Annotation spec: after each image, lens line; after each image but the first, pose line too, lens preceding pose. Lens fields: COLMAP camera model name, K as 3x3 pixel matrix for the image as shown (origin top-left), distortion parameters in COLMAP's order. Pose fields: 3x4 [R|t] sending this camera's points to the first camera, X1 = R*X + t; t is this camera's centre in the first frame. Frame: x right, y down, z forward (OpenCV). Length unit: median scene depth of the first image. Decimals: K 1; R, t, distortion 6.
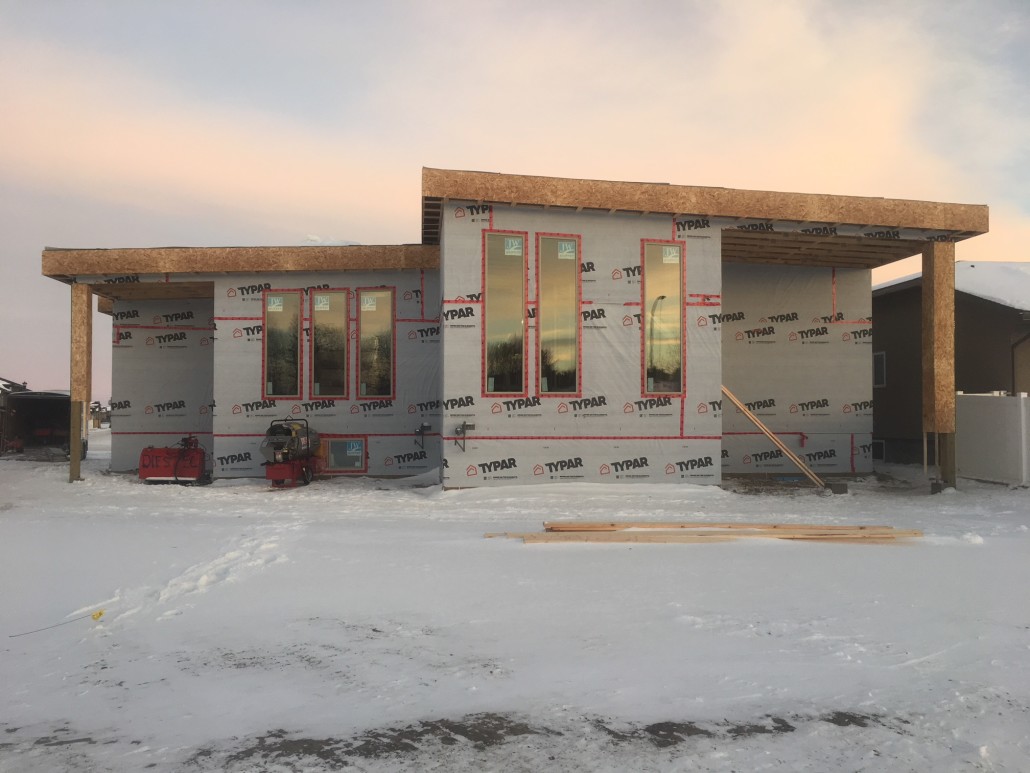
lens RADIAL K [[875.8, 0, 517.1], [0, 875.8, 384.1], [0, 0, 1]] dist [0.064000, -0.030260]
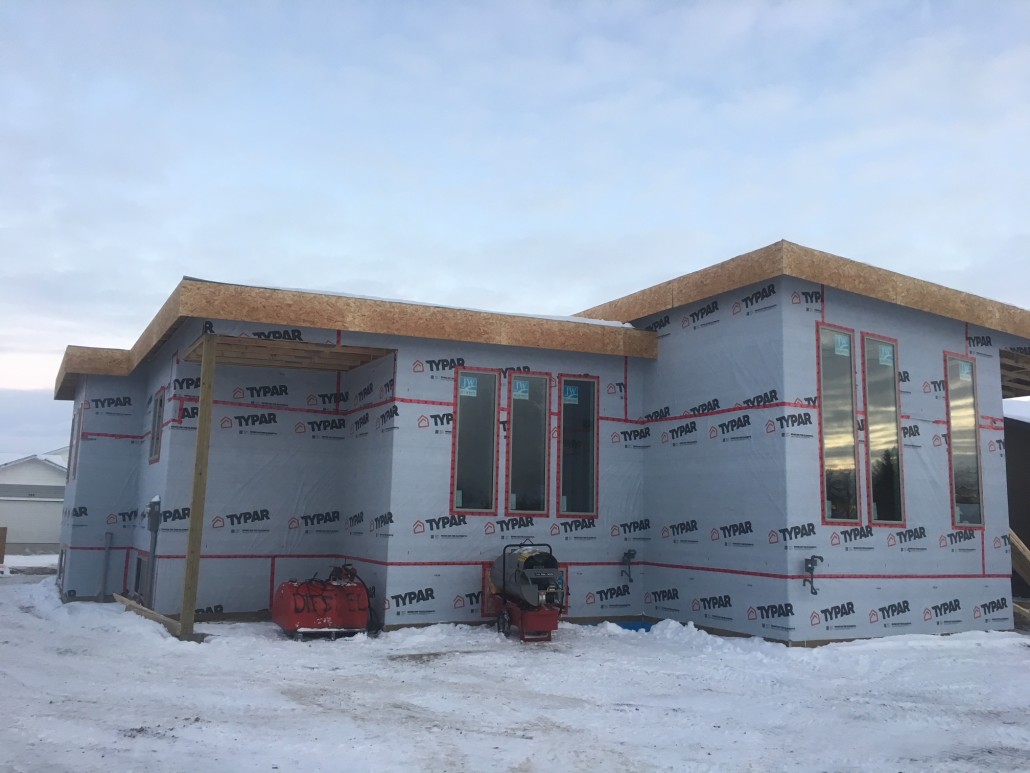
lens RADIAL K [[875.8, 0, 513.1], [0, 875.8, 384.3], [0, 0, 1]] dist [0.064000, -0.030260]
pose [[0.918139, 0.083659, 0.387326, -0.610644], [-0.039006, 0.991793, -0.121757, -0.003117], [-0.394333, 0.096682, 0.913868, 0.343564]]
